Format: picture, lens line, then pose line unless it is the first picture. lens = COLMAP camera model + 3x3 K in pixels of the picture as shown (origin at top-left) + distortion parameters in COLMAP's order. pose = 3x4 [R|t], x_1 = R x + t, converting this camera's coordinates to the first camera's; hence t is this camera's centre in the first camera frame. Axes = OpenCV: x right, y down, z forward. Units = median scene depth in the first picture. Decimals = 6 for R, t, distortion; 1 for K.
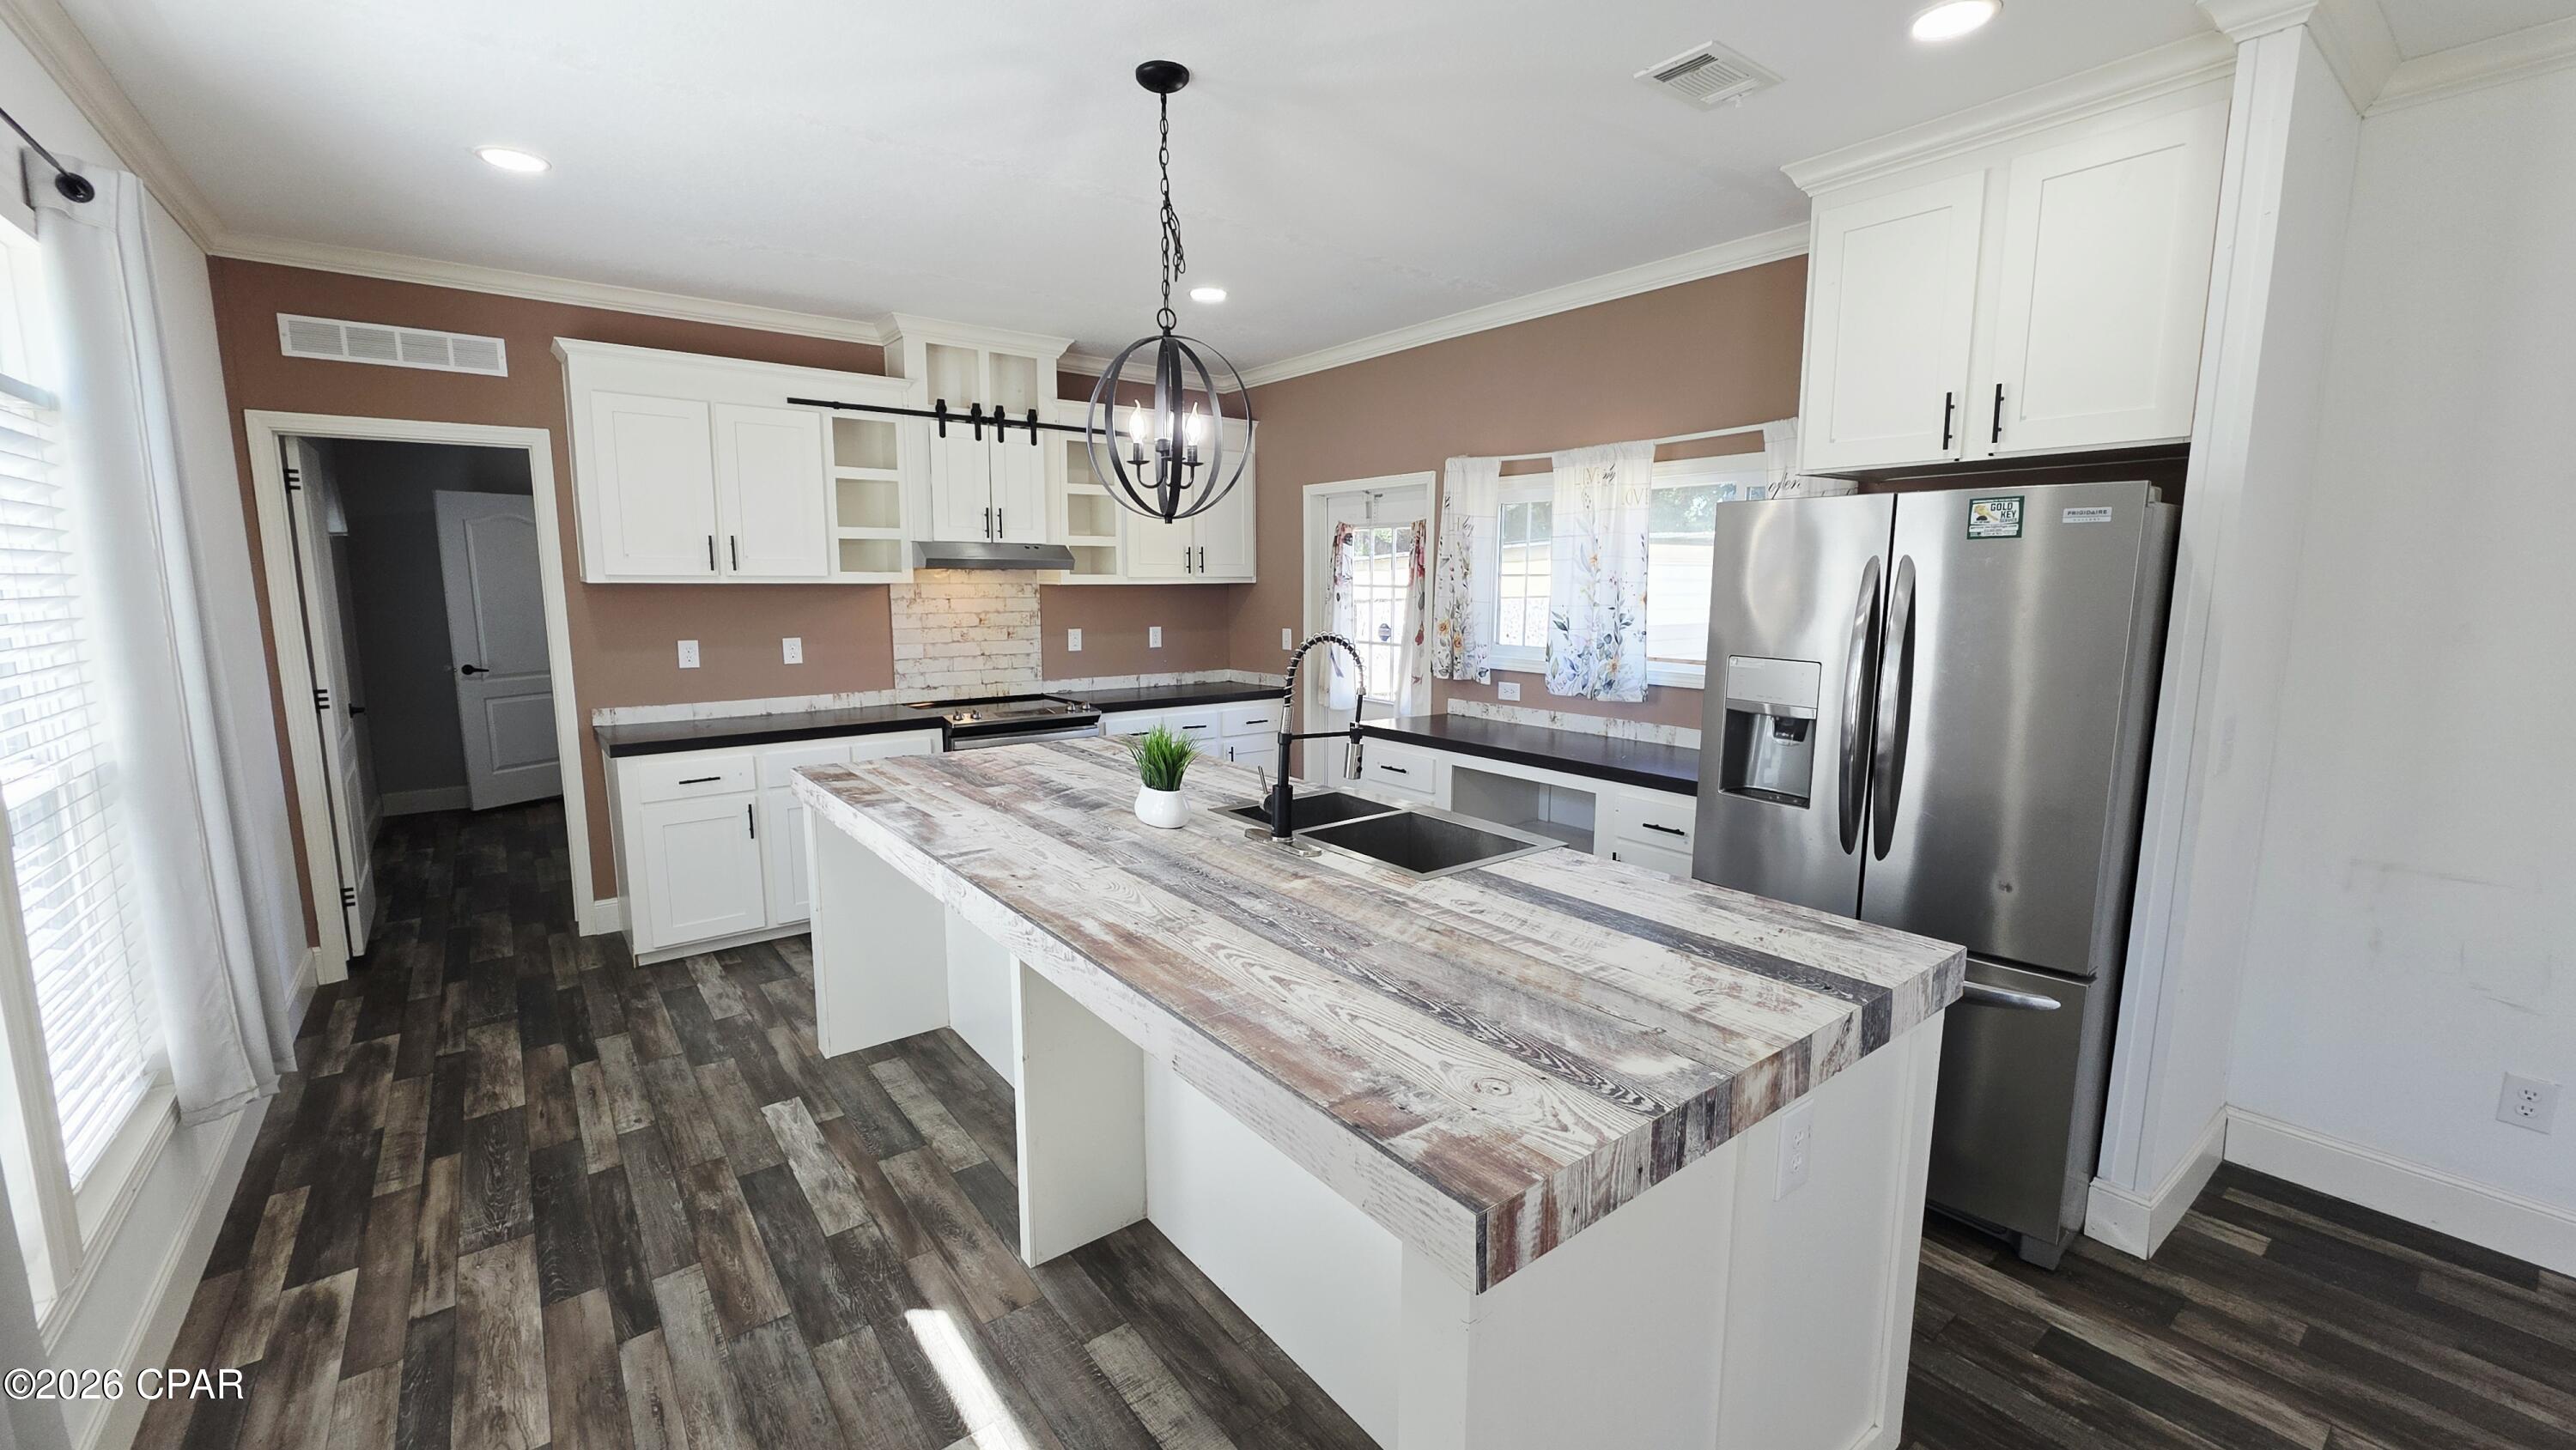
lens RADIAL K [[1032.6, 0, 1276.9], [0, 1032.6, 724.8], [0, 0, 1]] dist [0.002458, -0.000209]
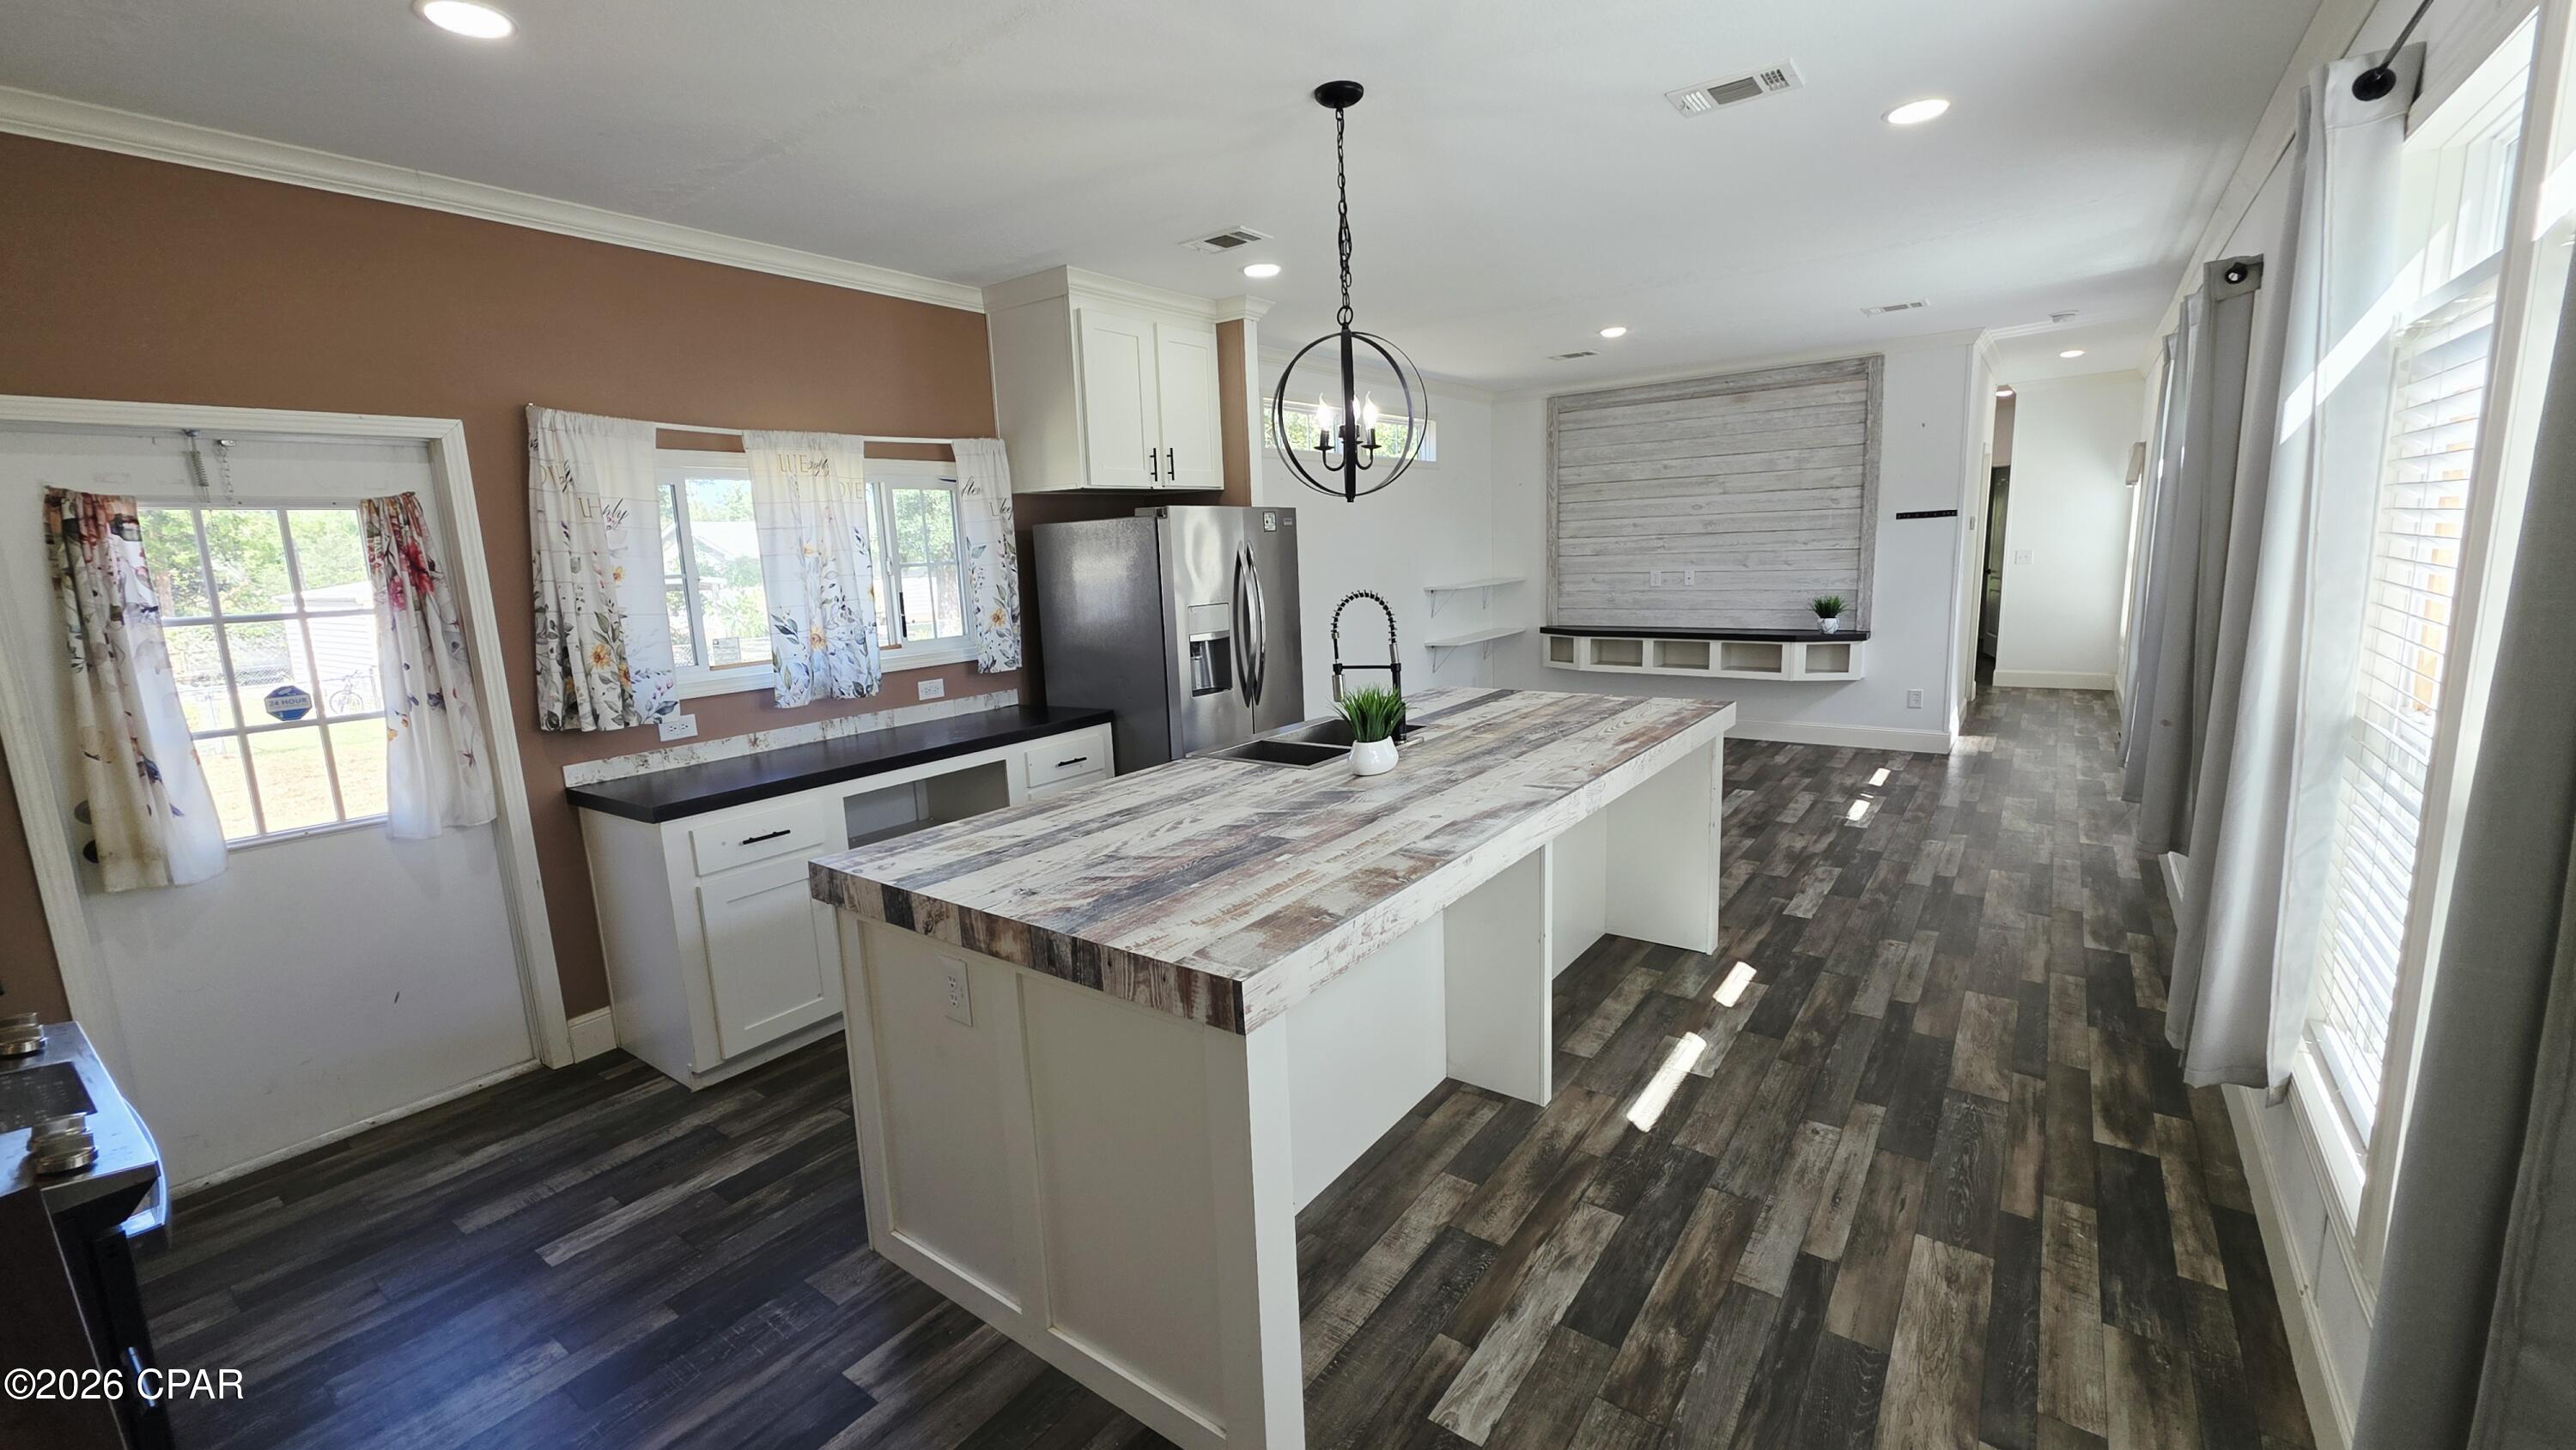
lens RADIAL K [[1032.6, 0, 1276.8], [0, 1032.6, 719.8], [0, 0, 1]] dist [0.002458, -0.000209]
pose [[-0.276328, -0.149699, 0.949333, -0.625759], [0.180586, 0.962112, 0.204278, -0.113465], [-0.943945, 0.227884, -0.238825, 0.747099]]
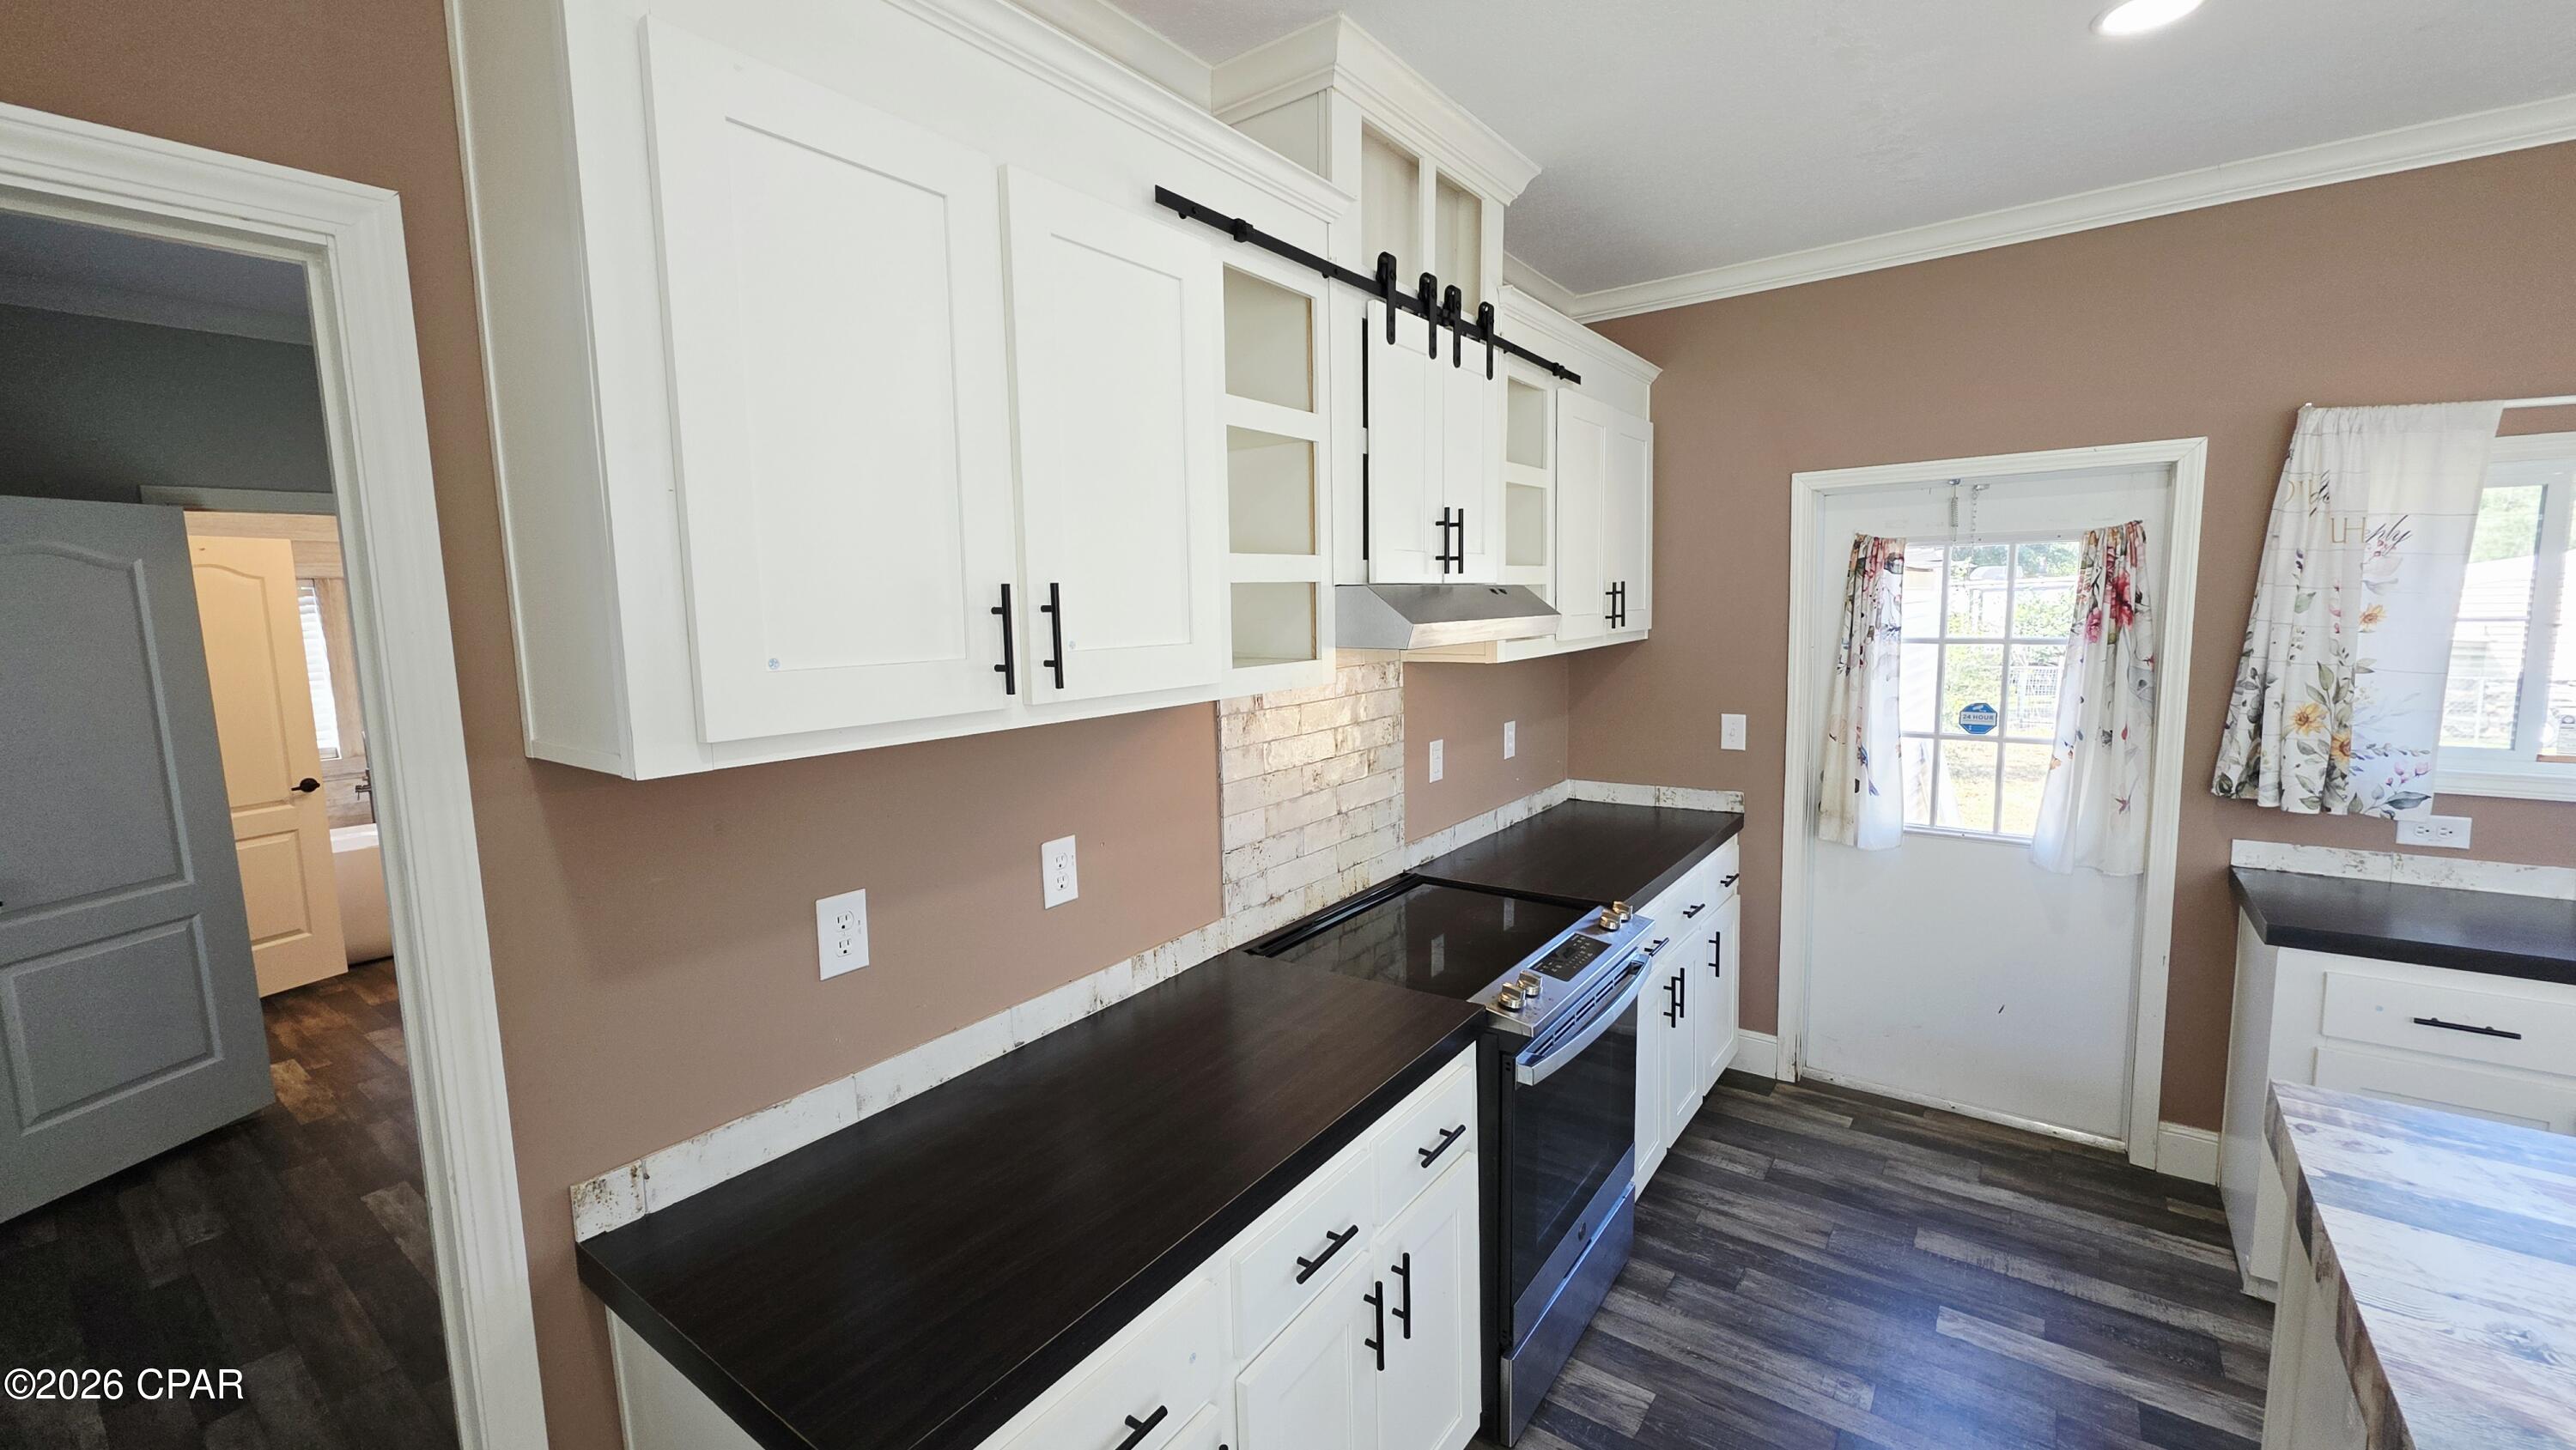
lens RADIAL K [[1032.6, 0, 1276.1], [0, 1032.6, 721.7], [0, 0, 1]] dist [0.002458, -0.000209]
pose [[0.962668, -0.058349, 0.264321, -0.503929], [0.065834, 0.997639, -0.019543, -0.118262], [-0.262557, 0.036215, 0.964237, 0.617011]]
